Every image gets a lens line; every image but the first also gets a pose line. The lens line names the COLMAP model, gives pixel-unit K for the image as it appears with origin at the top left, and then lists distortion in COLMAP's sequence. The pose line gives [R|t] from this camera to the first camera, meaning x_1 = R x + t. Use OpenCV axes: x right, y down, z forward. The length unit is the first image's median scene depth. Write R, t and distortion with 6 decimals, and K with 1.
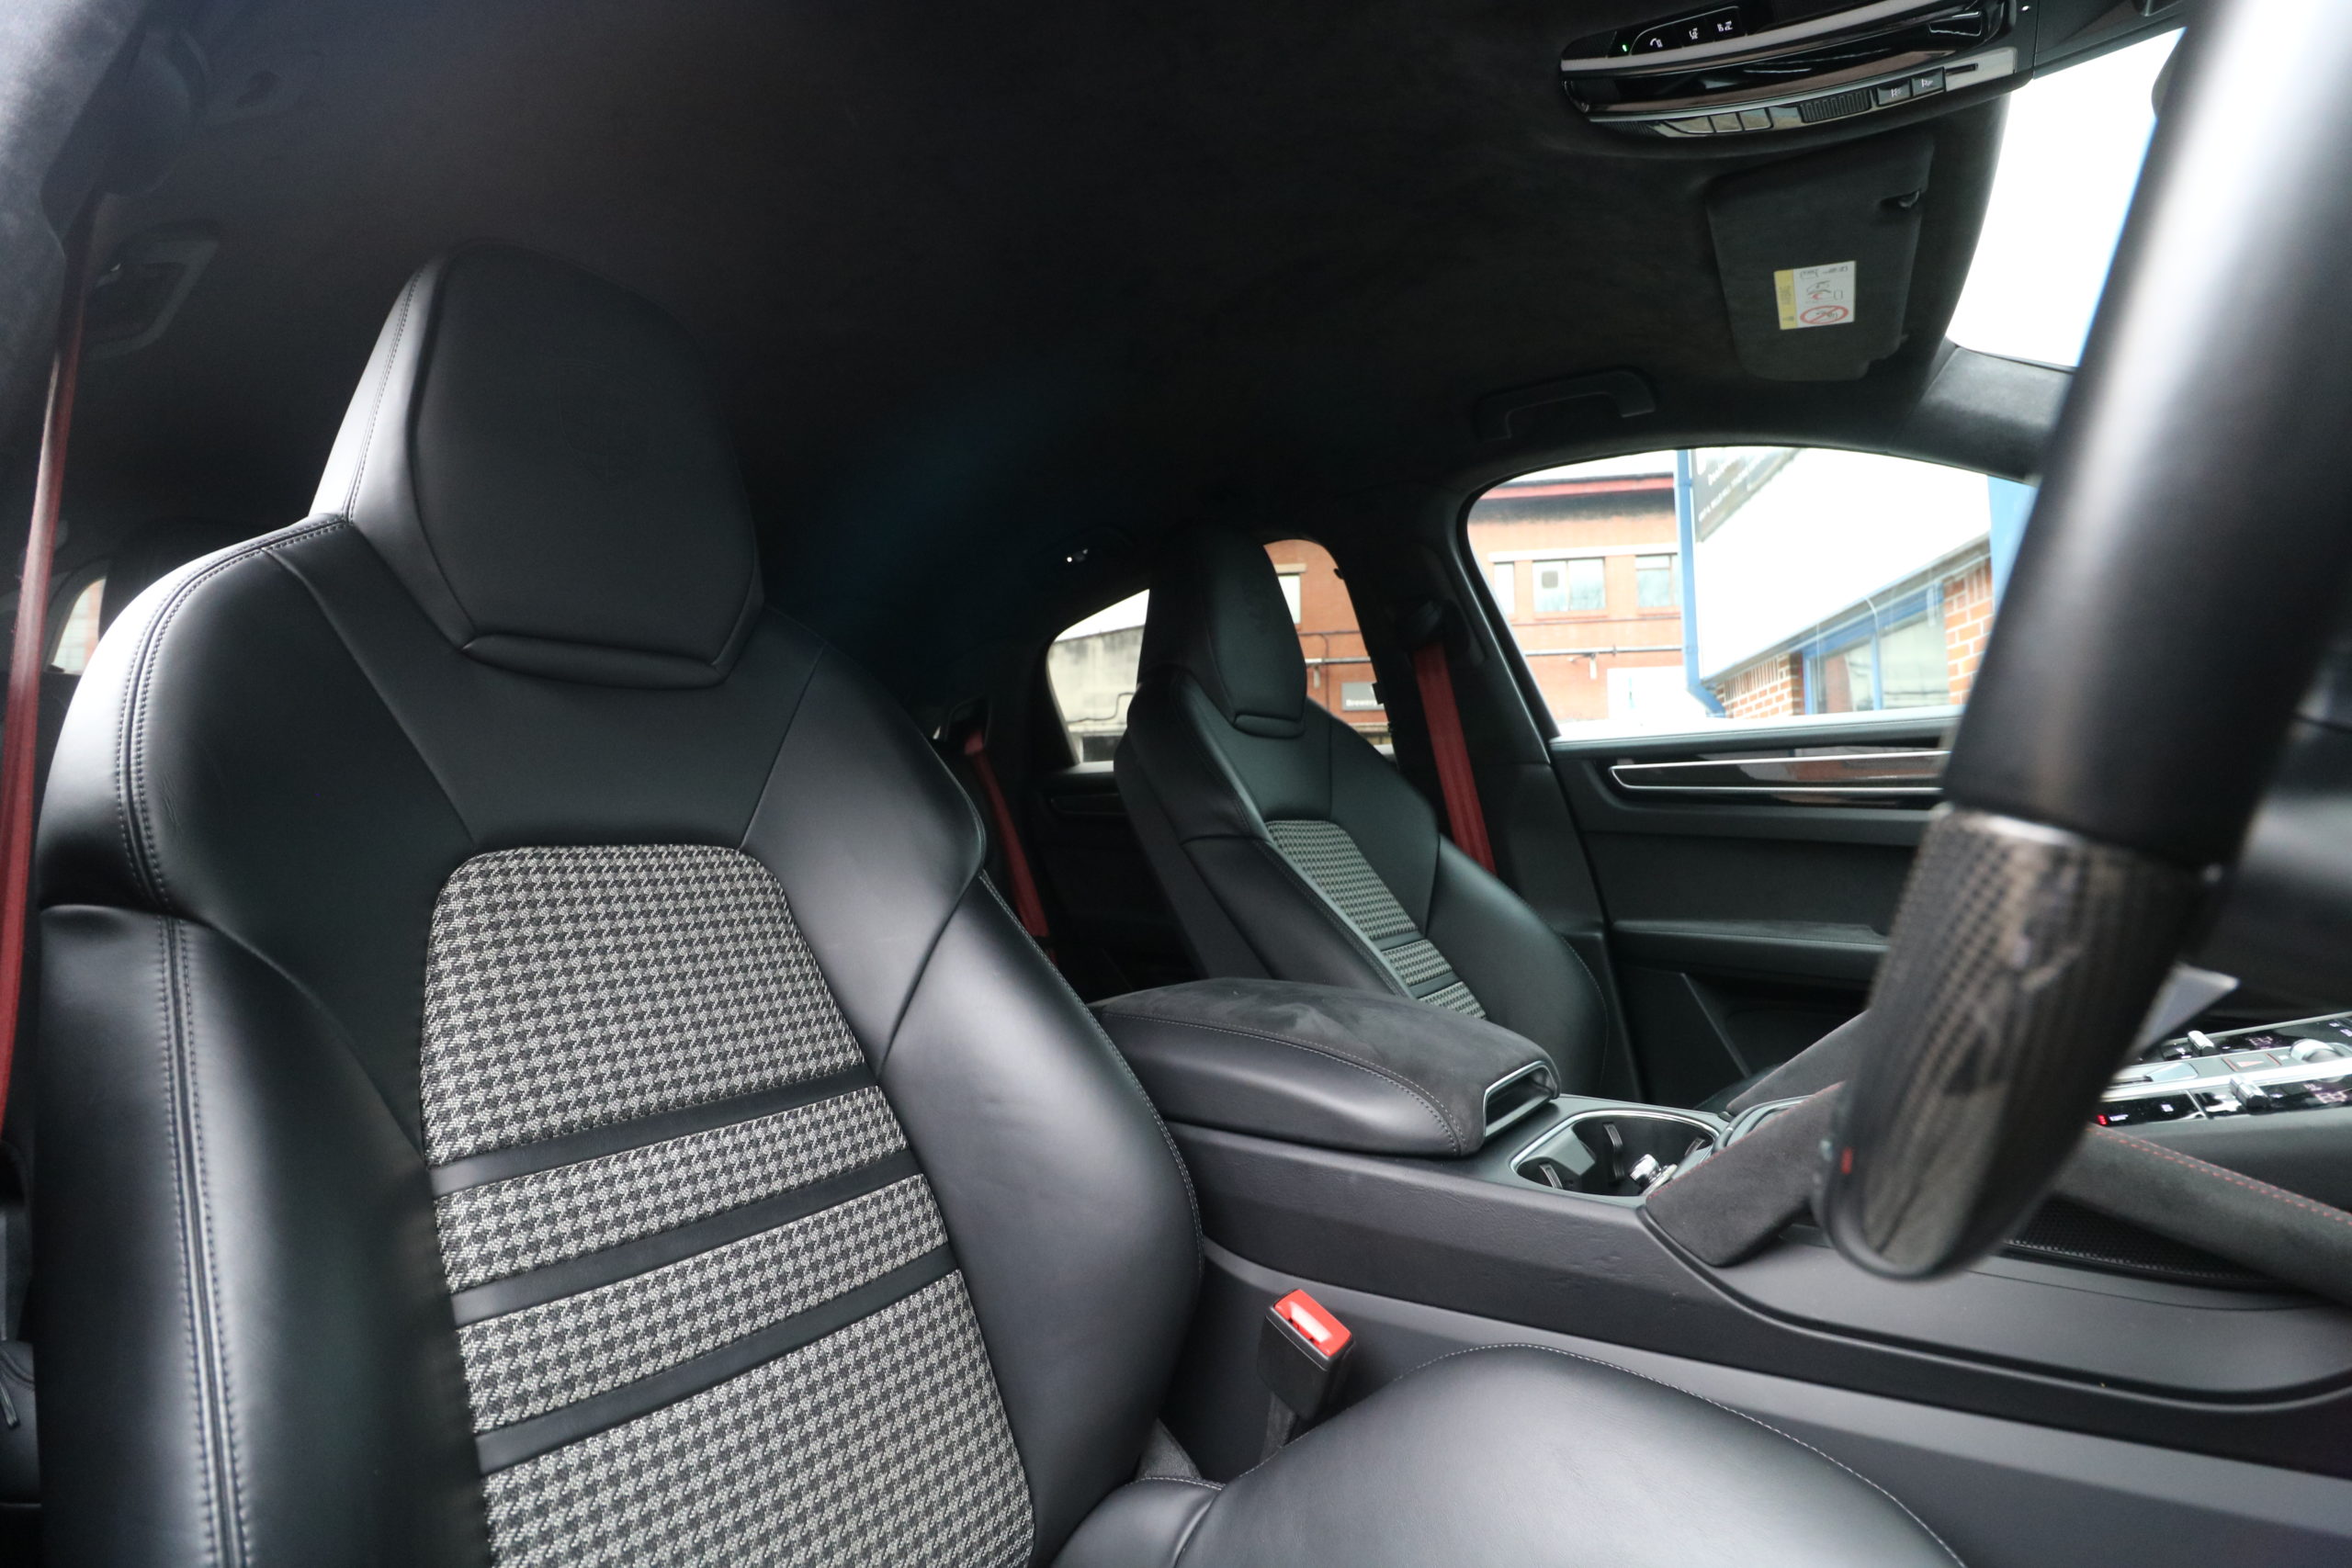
lens RADIAL K [[1053.4, 0, 1183.4], [0, 1053.4, 792.1], [0, 0, 1]] dist [-0.010810, -0.005902]
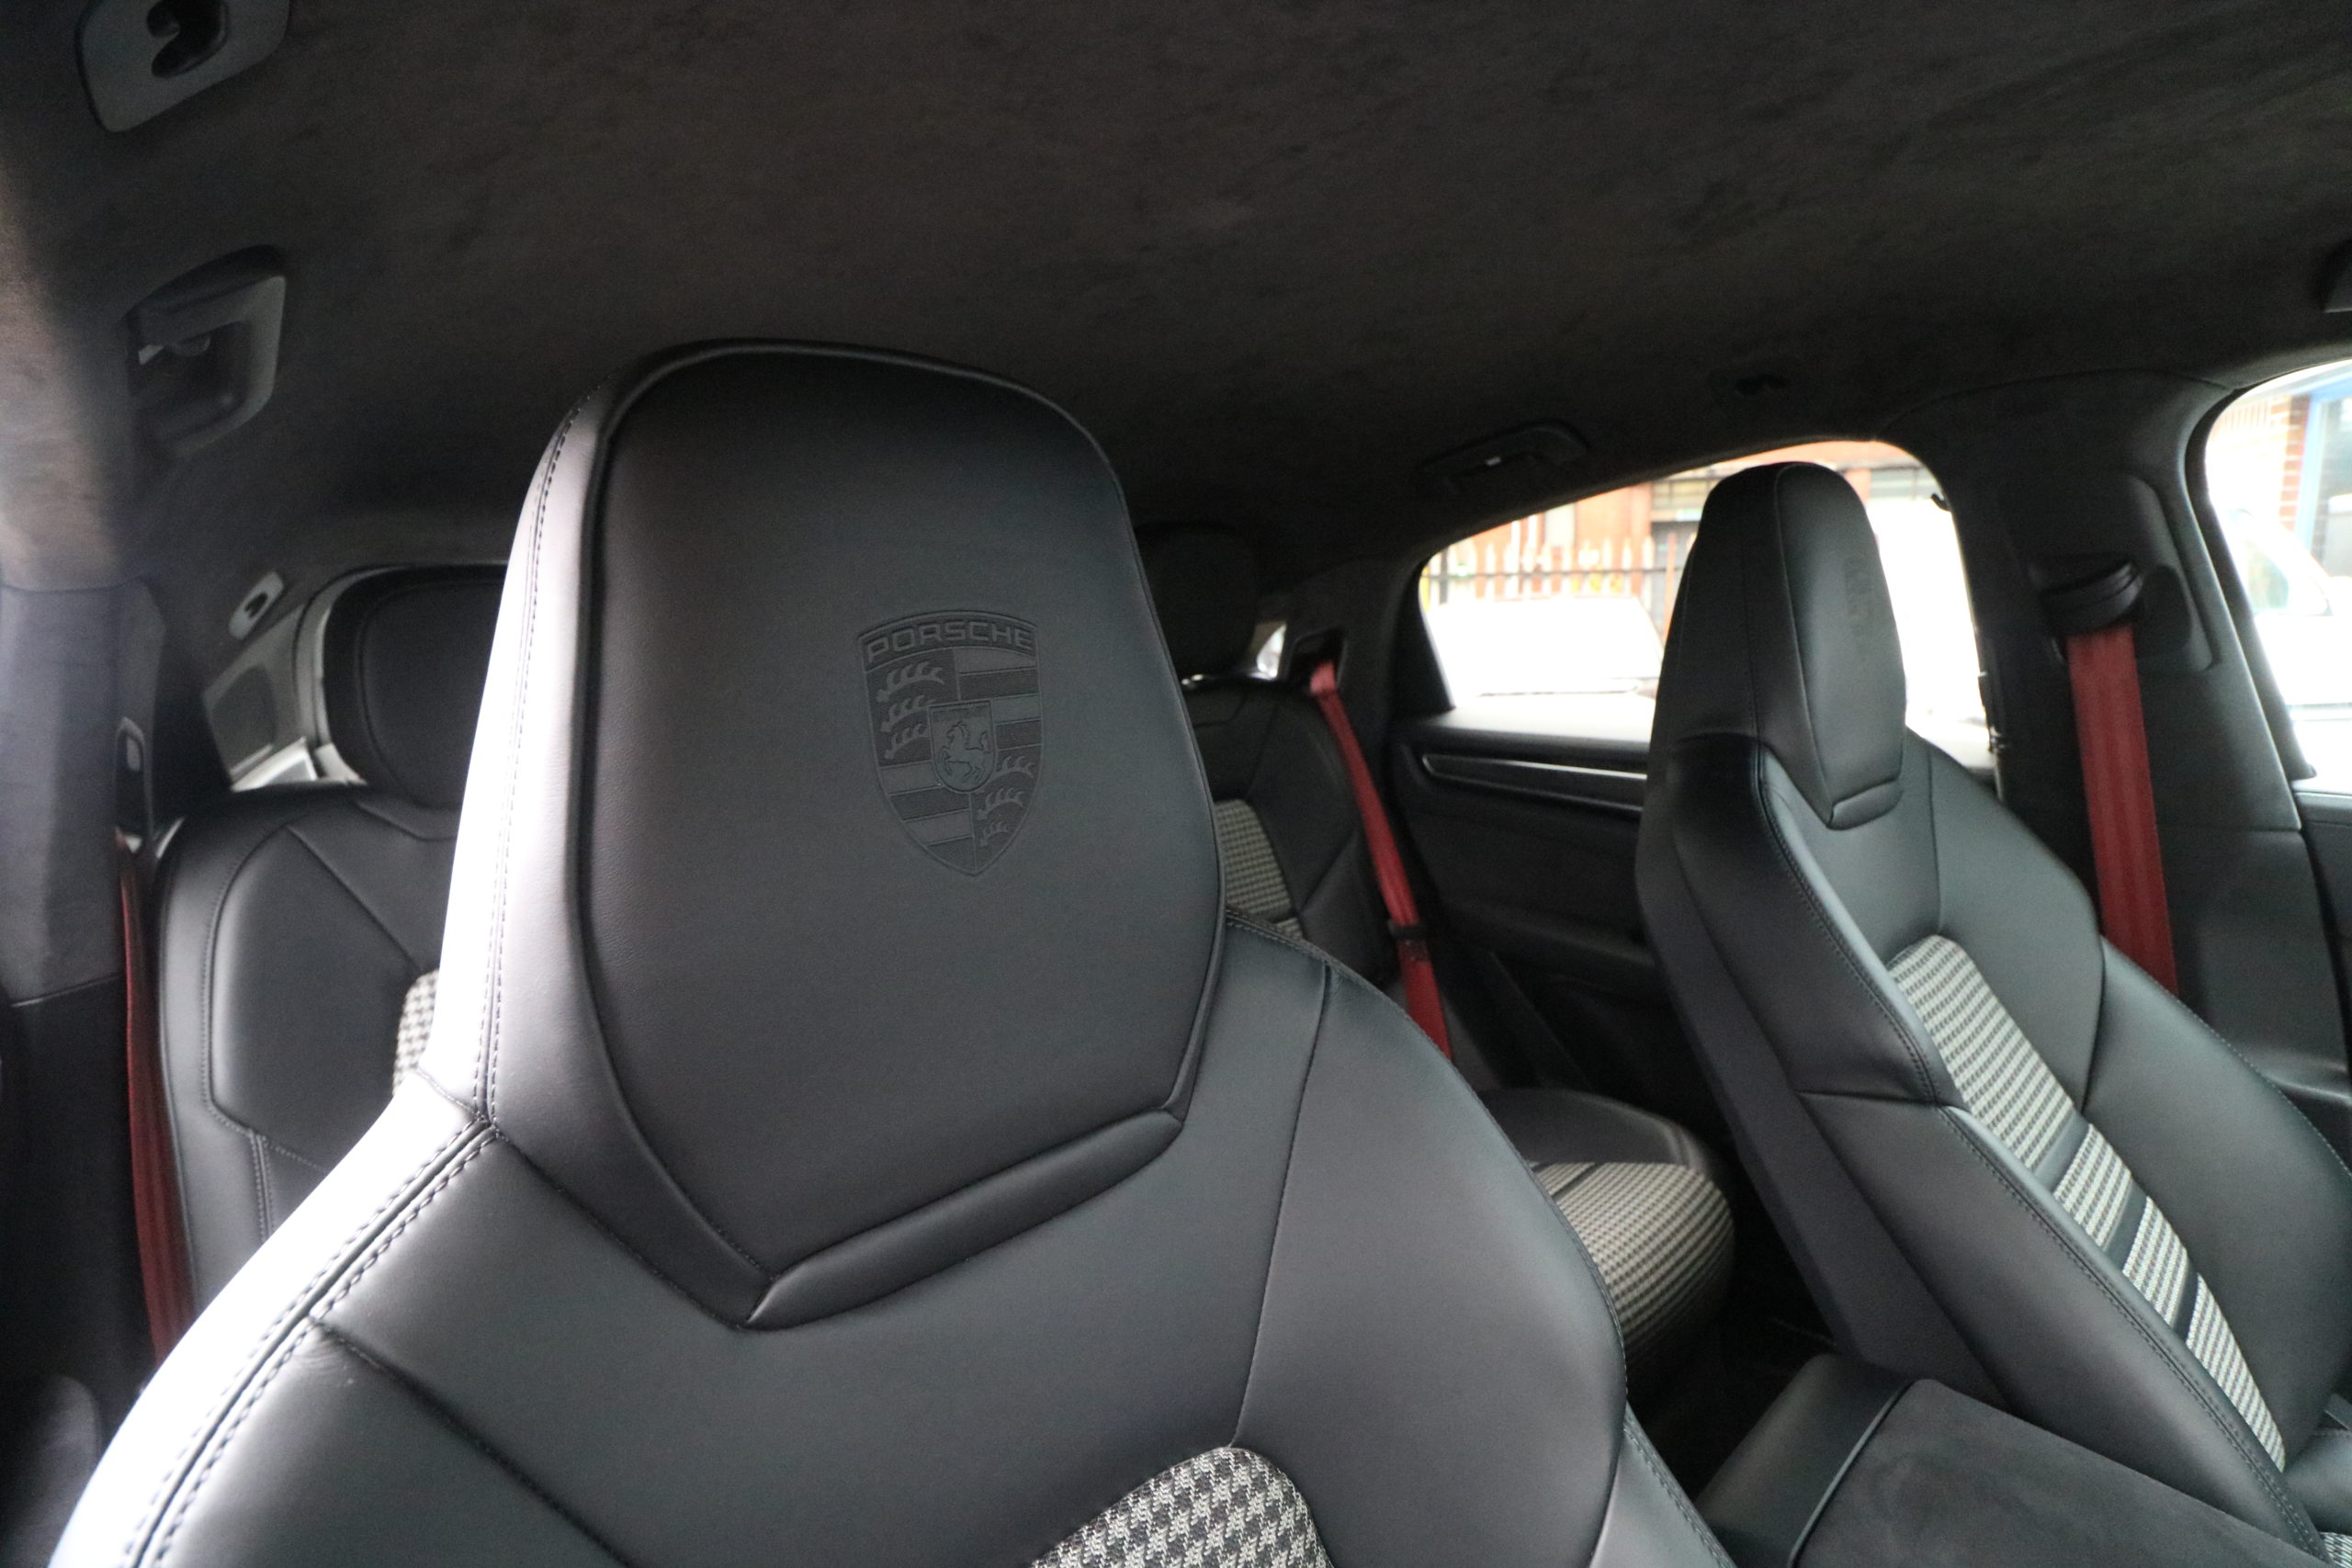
lens RADIAL K [[1053.4, 0, 1188.5], [0, 1053.4, 799.1], [0, 0, 1]] dist [-0.010810, -0.005902]
pose [[0.974827, 0.028908, -0.221079, -0.373876], [0.023102, 0.973126, 0.229111, -0.455091], [0.221761, -0.228451, 0.947962, 0.612479]]
